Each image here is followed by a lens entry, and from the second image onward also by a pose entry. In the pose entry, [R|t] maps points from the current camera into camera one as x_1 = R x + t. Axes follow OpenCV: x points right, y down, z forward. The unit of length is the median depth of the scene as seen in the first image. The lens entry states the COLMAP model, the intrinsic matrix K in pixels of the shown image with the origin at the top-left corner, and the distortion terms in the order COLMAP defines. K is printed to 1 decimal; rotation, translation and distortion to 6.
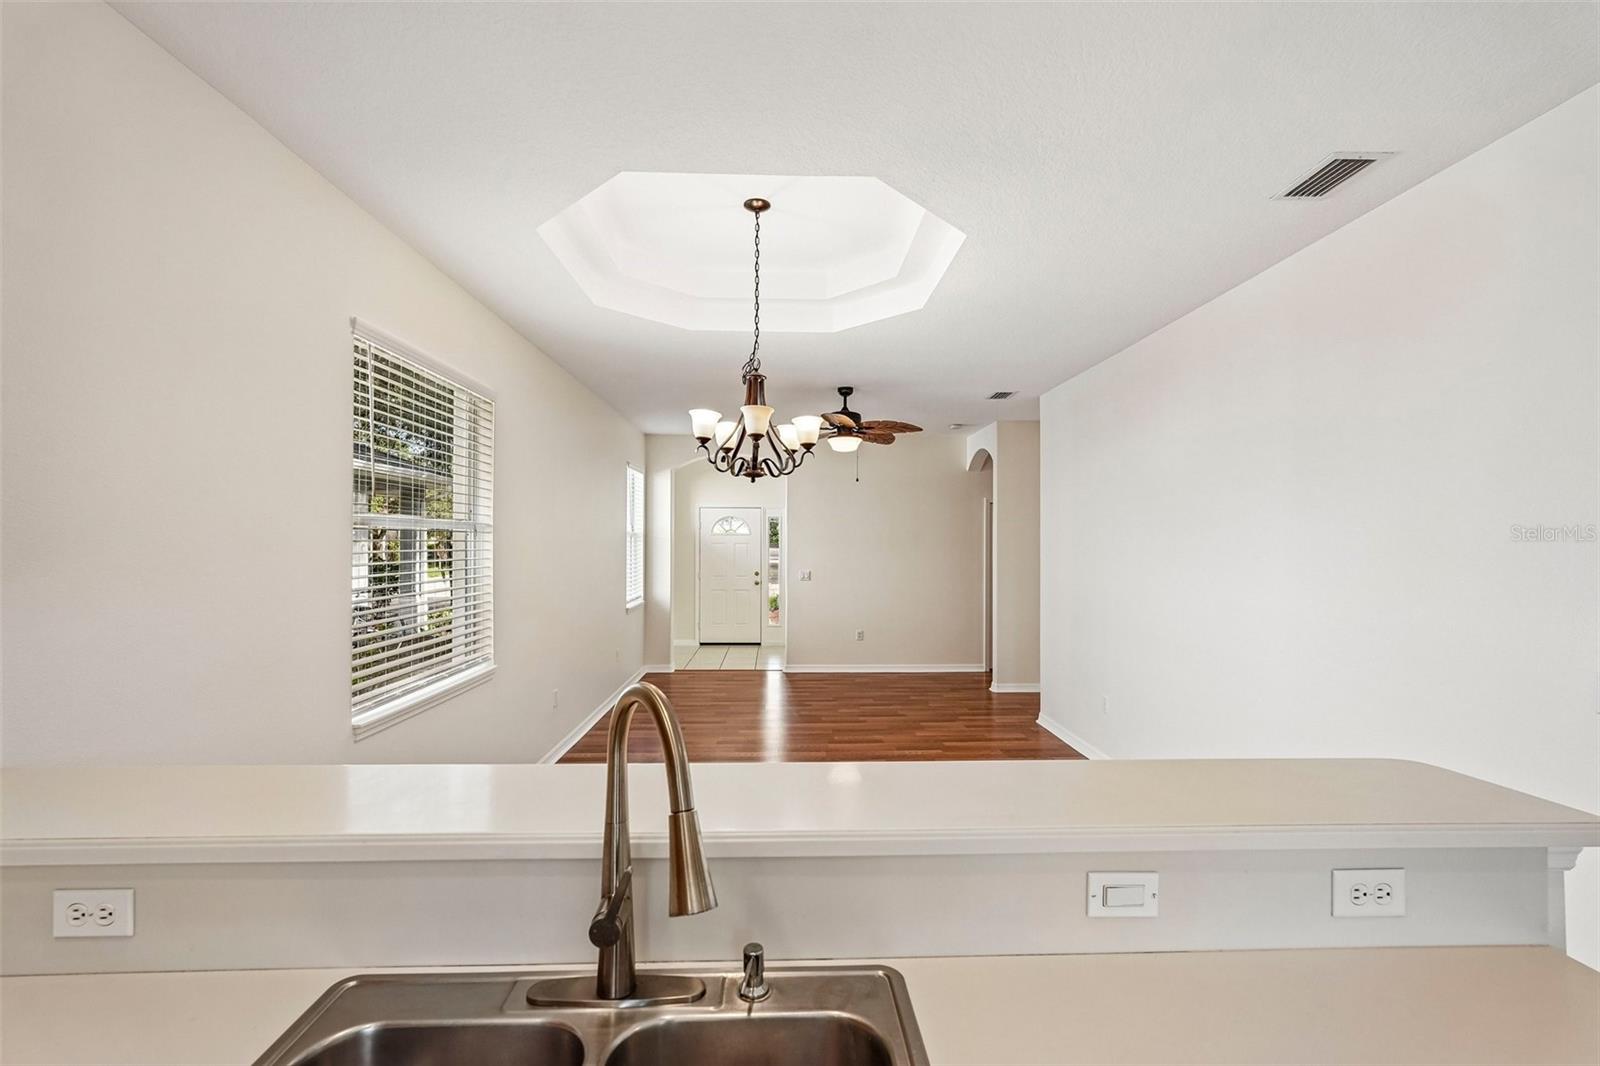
lens RADIAL K [[707.6, 0, 799.4], [0, 707.6, 536.3], [0, 0, 1]] dist [-0.015994, 0.008683]
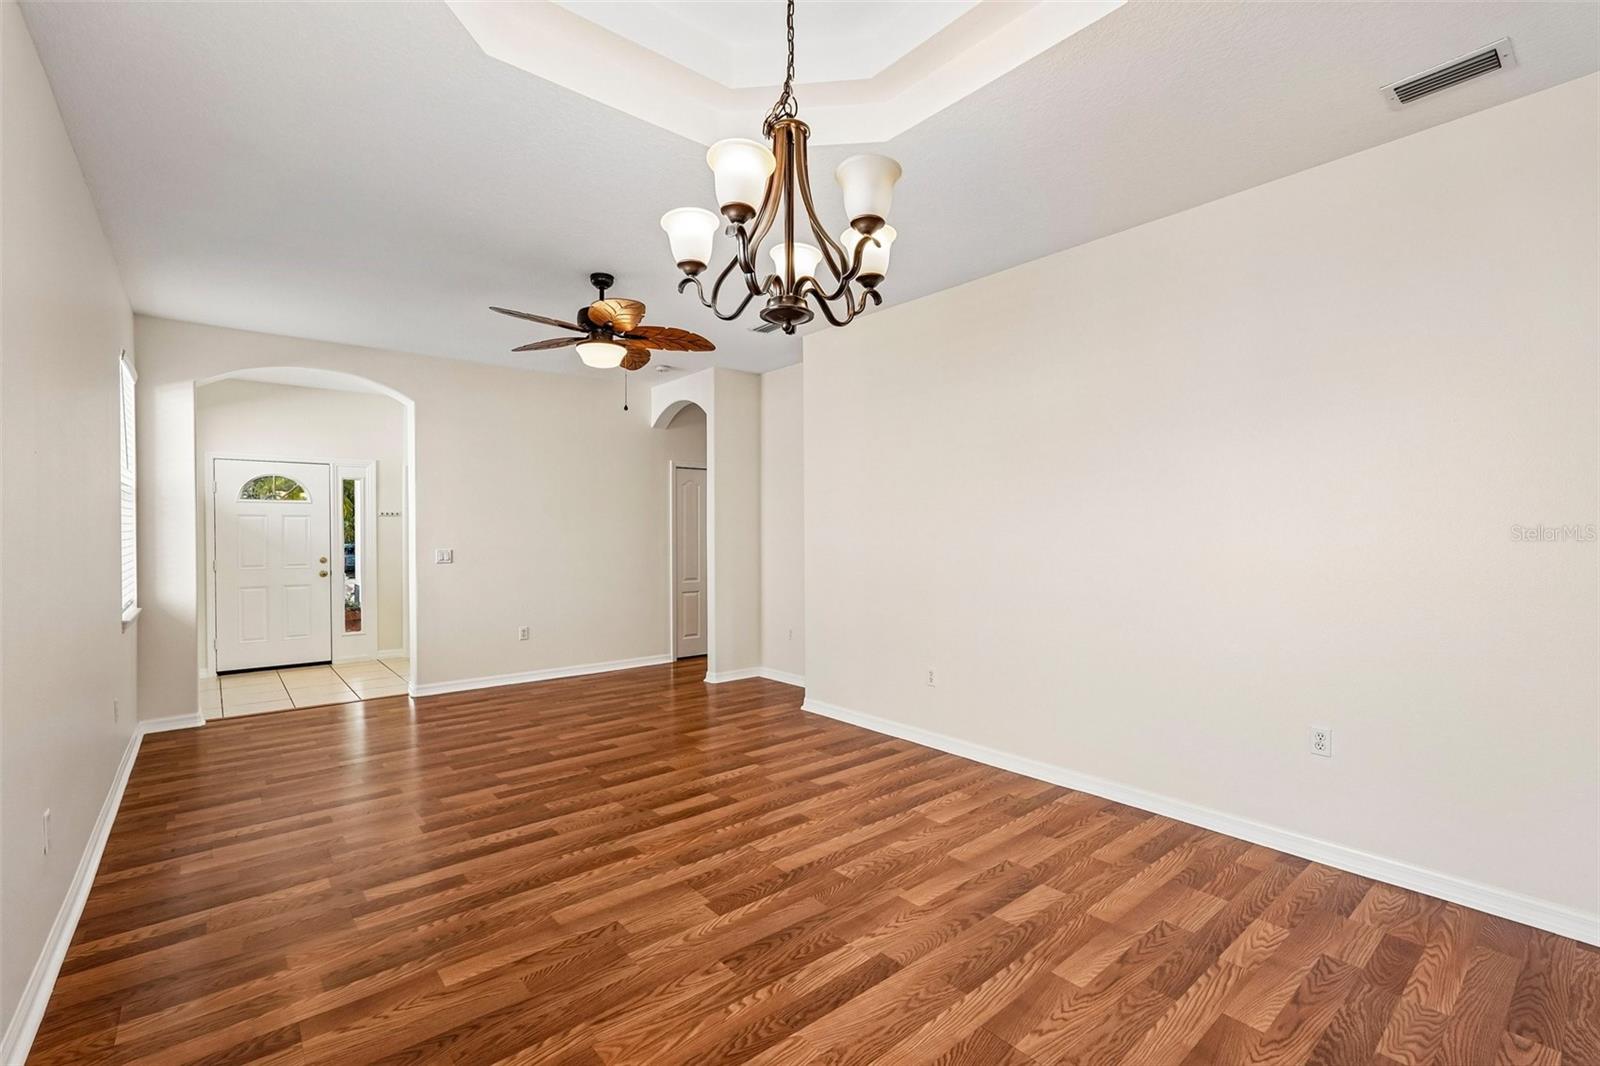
lens RADIAL K [[707.6, 0, 803.7], [0, 707.6, 537.1], [0, 0, 1]] dist [-0.015994, 0.008683]
pose [[0.784505, -0.010813, 0.620028, -0.214317], [0.001639, 0.999881, 0.015364, 0.037979], [-0.620121, -0.011037, 0.784429, 0.327525]]
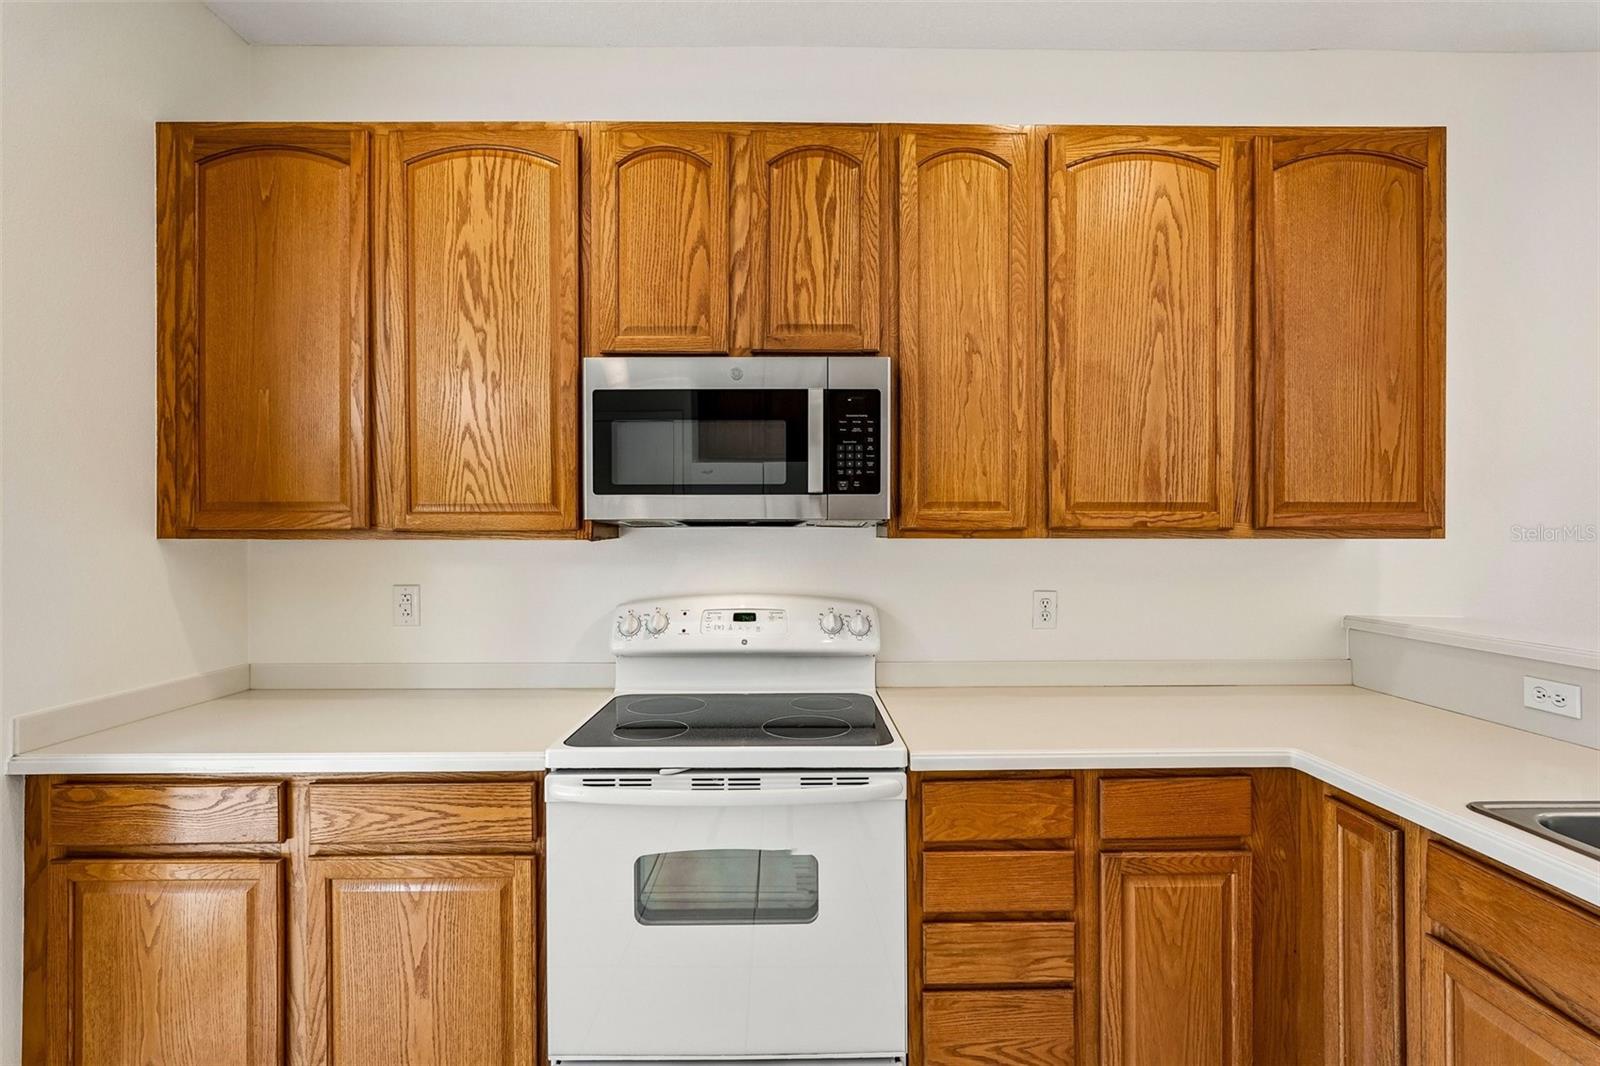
lens RADIAL K [[707.6, 0, 789.5], [0, 707.6, 544.3], [0, 0, 1]] dist [-0.015994, 0.008683]
pose [[-0.020246, 0.003083, -0.999790, 0.093066], [0.008920, 0.999956, 0.002903, 0.036007], [0.999755, -0.008860, -0.020273, -0.104558]]
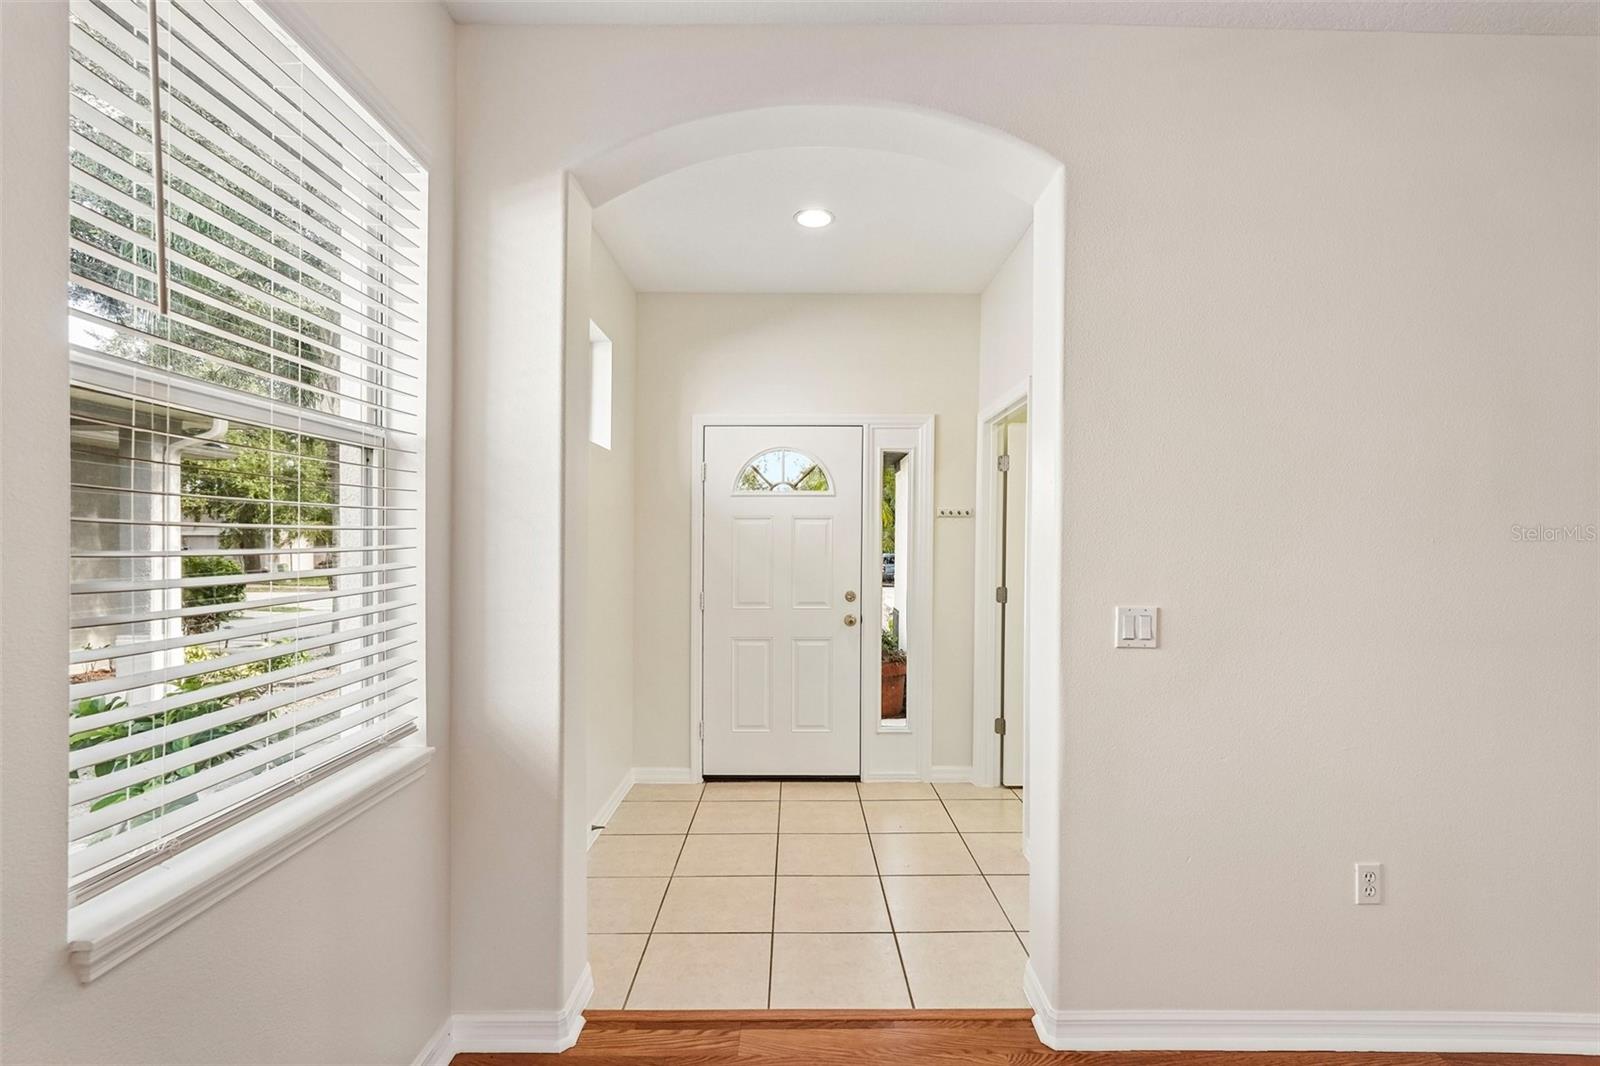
lens RADIAL K [[707.6, 0, 798.1], [0, 707.6, 538.7], [0, 0, 1]] dist [-0.015994, 0.008683]
pose [[0.999523, -0.001044, -0.030857, -0.140140], [0.001113, 0.999997, 0.002200, 0.037225], [0.030855, -0.002234, 0.999521, 1.118234]]
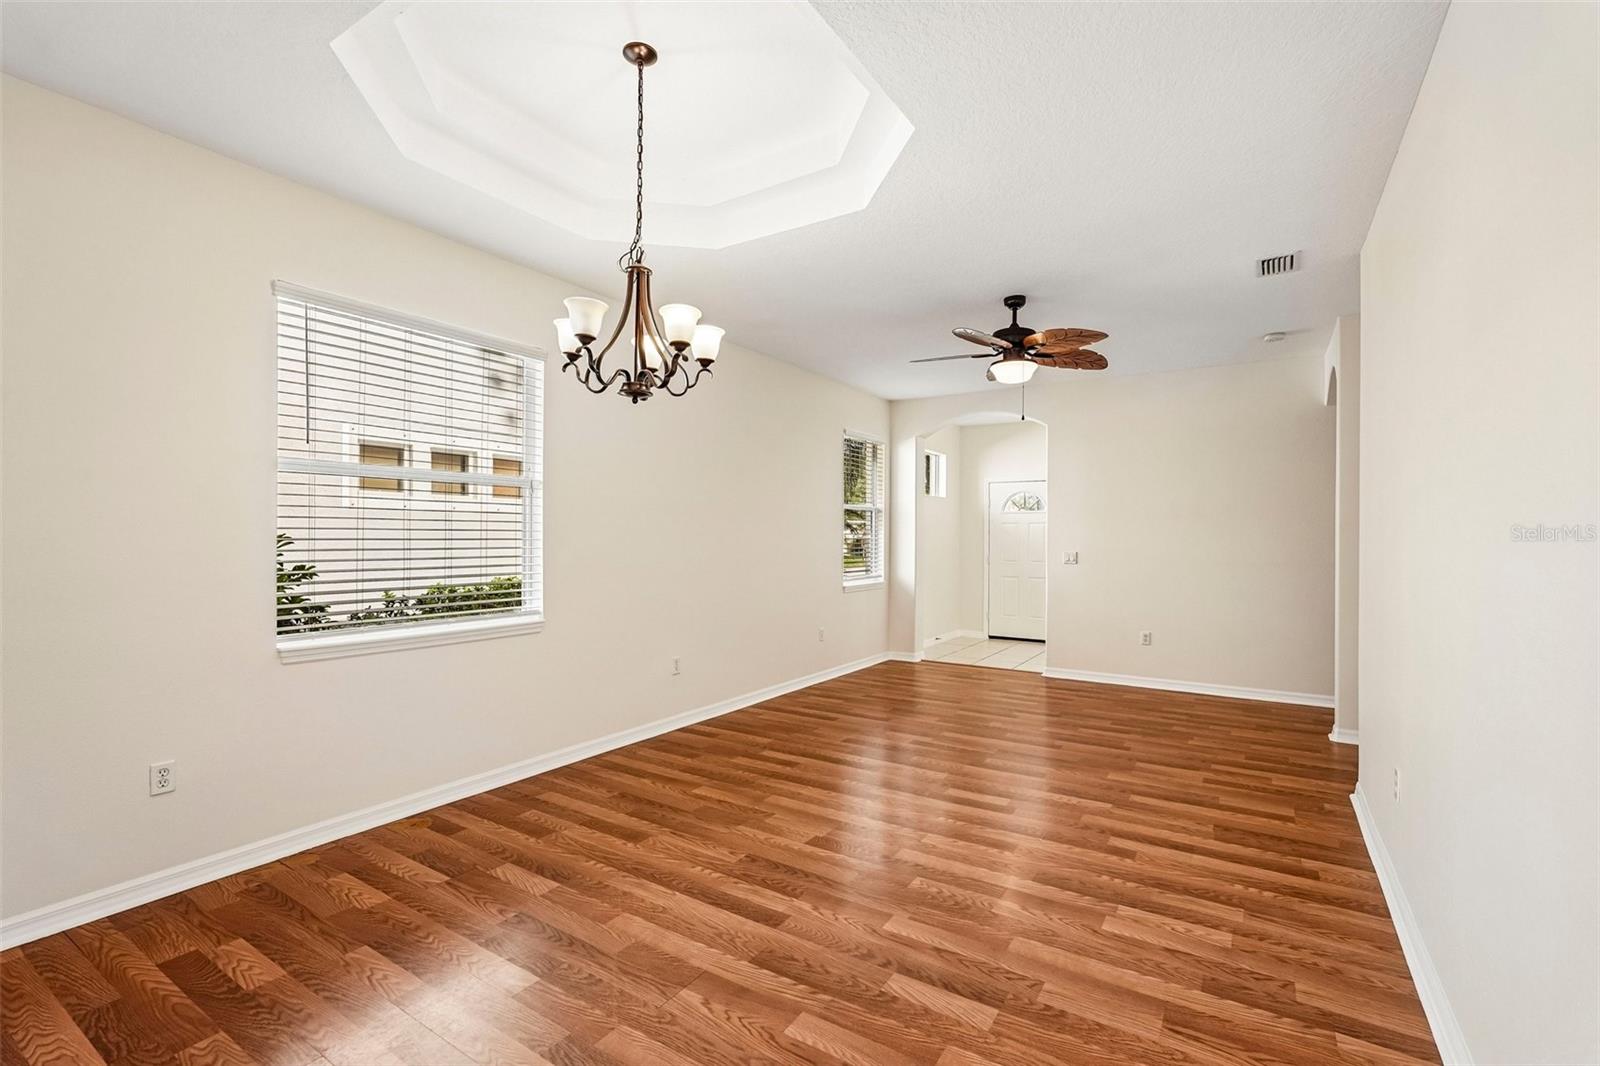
lens RADIAL K [[707.6, 0, 798.6], [0, 707.6, 536.2], [0, 0, 1]] dist [-0.015994, 0.008683]
pose [[0.820769, 0.001440, -0.571258, 0.305550], [0.001467, 0.999988, 0.004628, 0.039887], [0.571258, -0.004637, 0.820757, 0.254288]]
